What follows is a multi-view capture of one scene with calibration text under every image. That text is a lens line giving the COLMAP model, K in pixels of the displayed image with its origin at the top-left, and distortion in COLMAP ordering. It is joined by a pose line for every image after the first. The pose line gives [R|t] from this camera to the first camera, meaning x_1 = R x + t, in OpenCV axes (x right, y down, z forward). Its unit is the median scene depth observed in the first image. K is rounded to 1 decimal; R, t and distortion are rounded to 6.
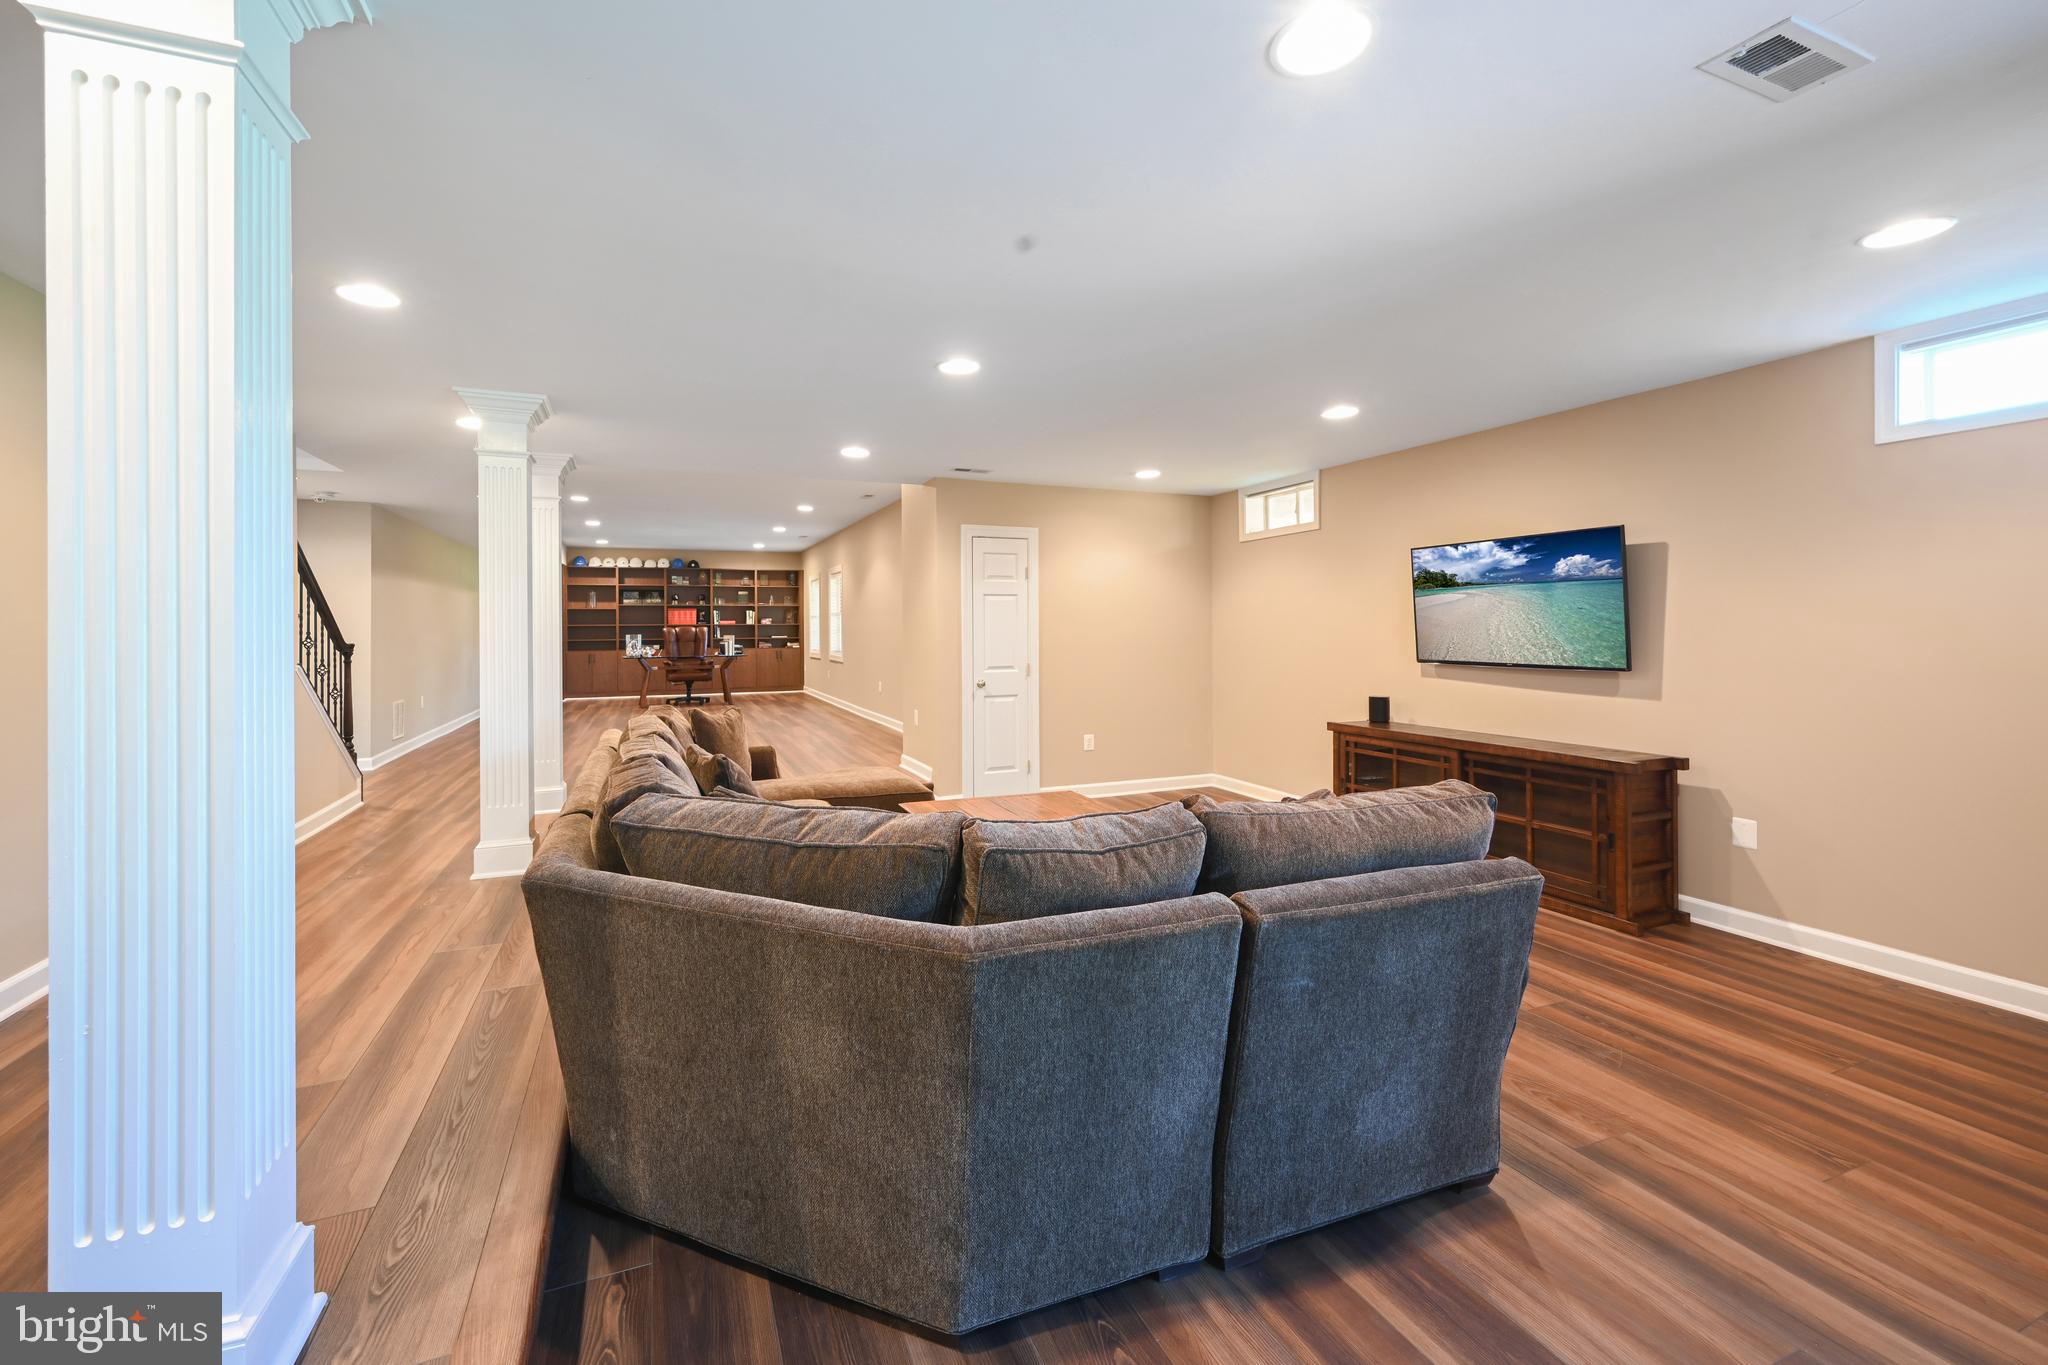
lens RADIAL K [[860.4, 0, 1002.9], [0, 860.4, 630.8], [0, 0, 1]] dist [0.026038, -0.000291]
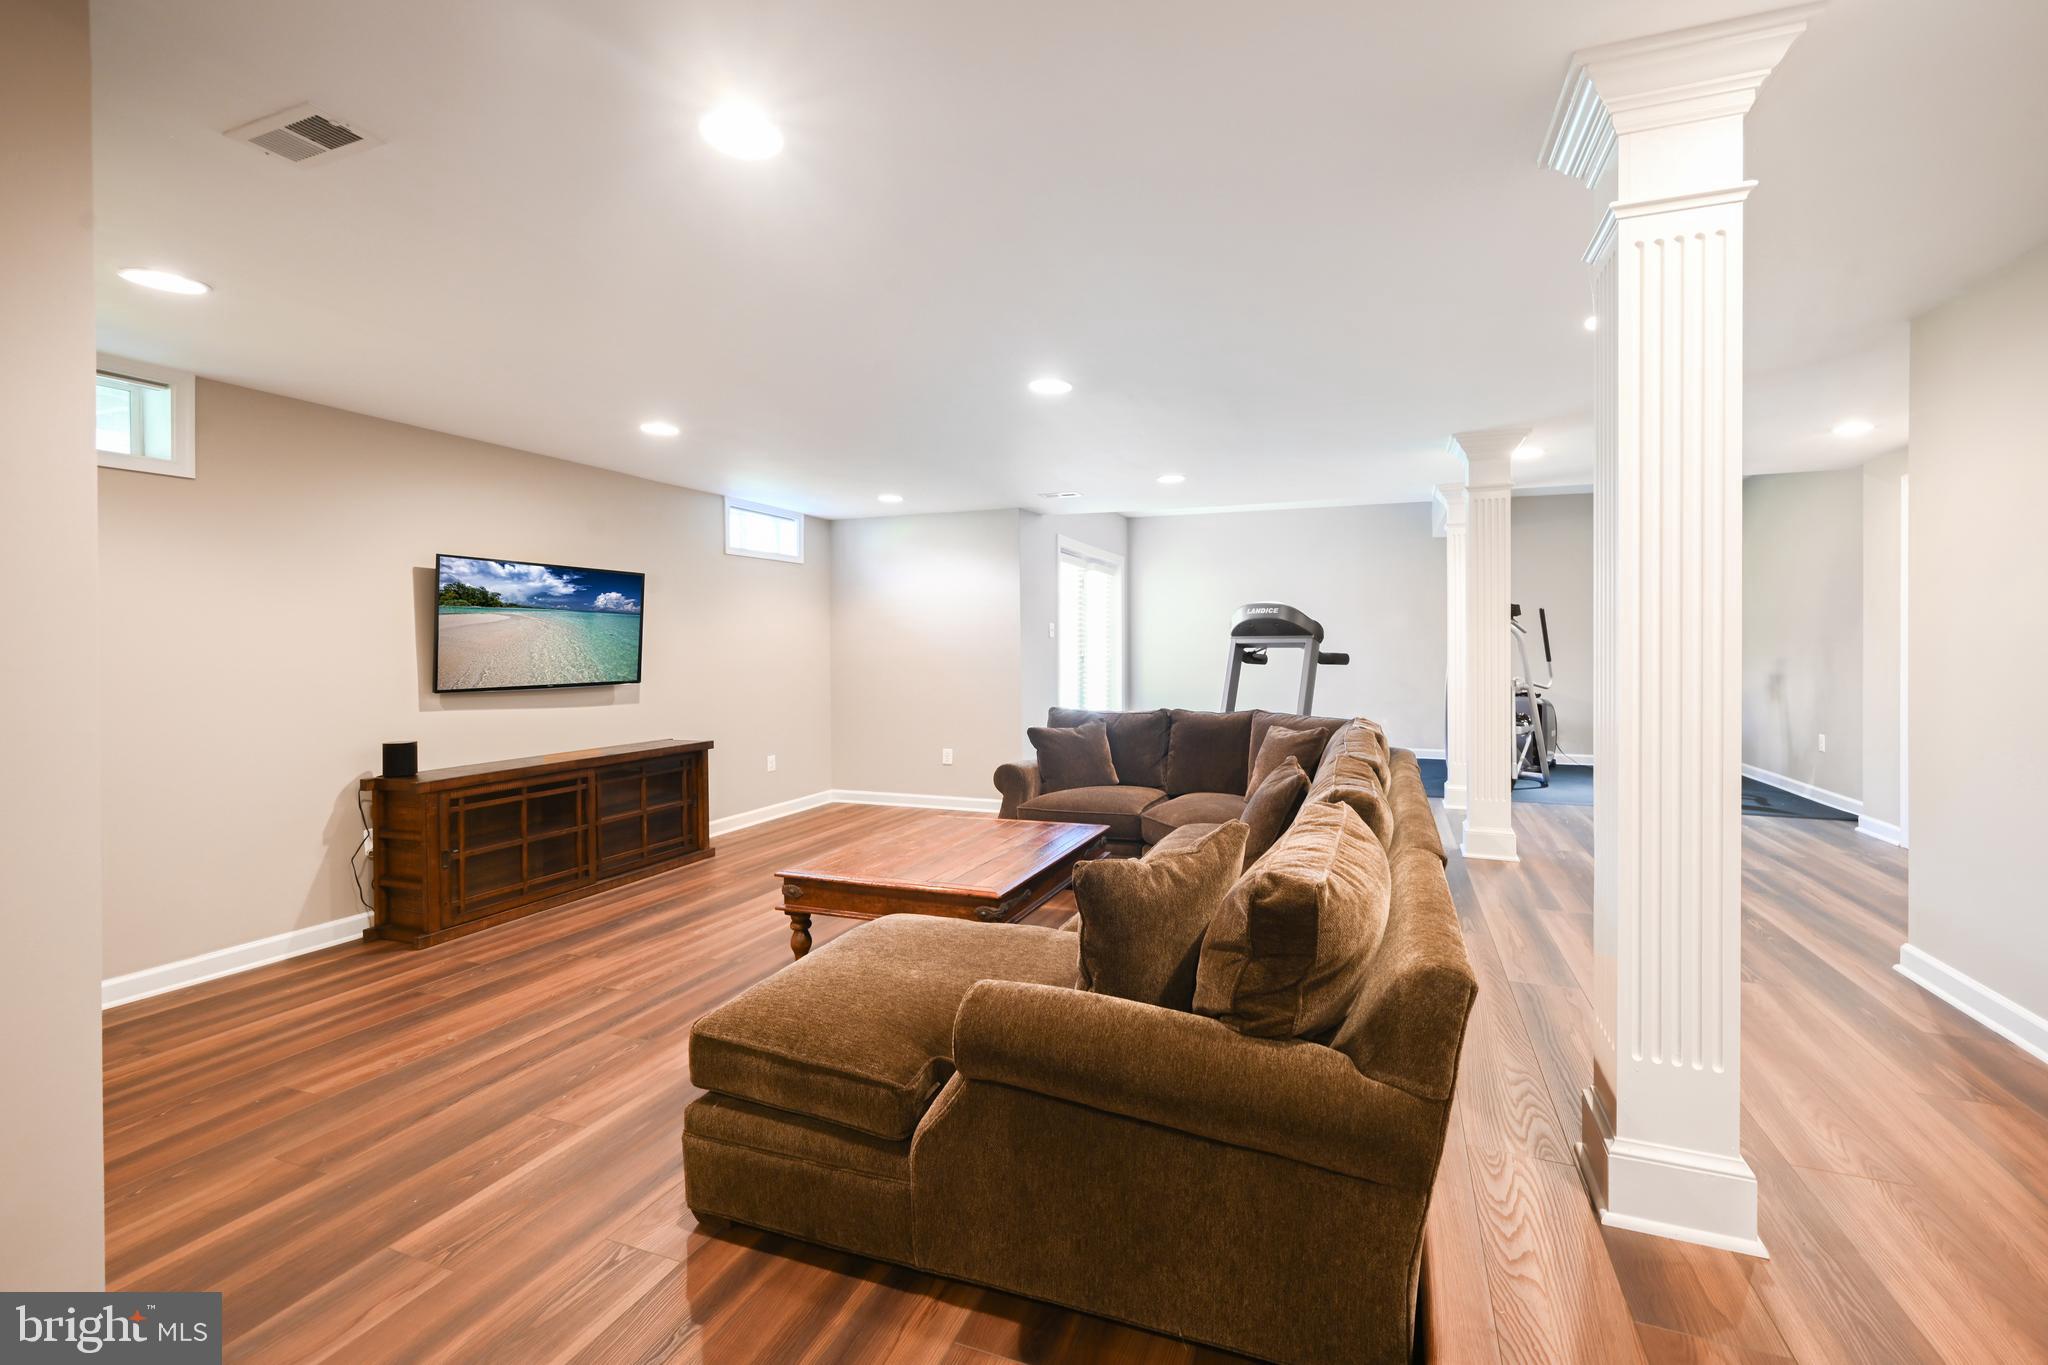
lens RADIAL K [[860.4, 0, 1037.4], [0, 860.4, 658.4], [0, 0, 1]] dist [0.026038, -0.000291]
pose [[-0.727445, 0.000348, 0.686166, -0.574240], [0.008927, 0.999920, 0.008957, 0.001122], [-0.686108, 0.012641, -0.727390, 1.371750]]
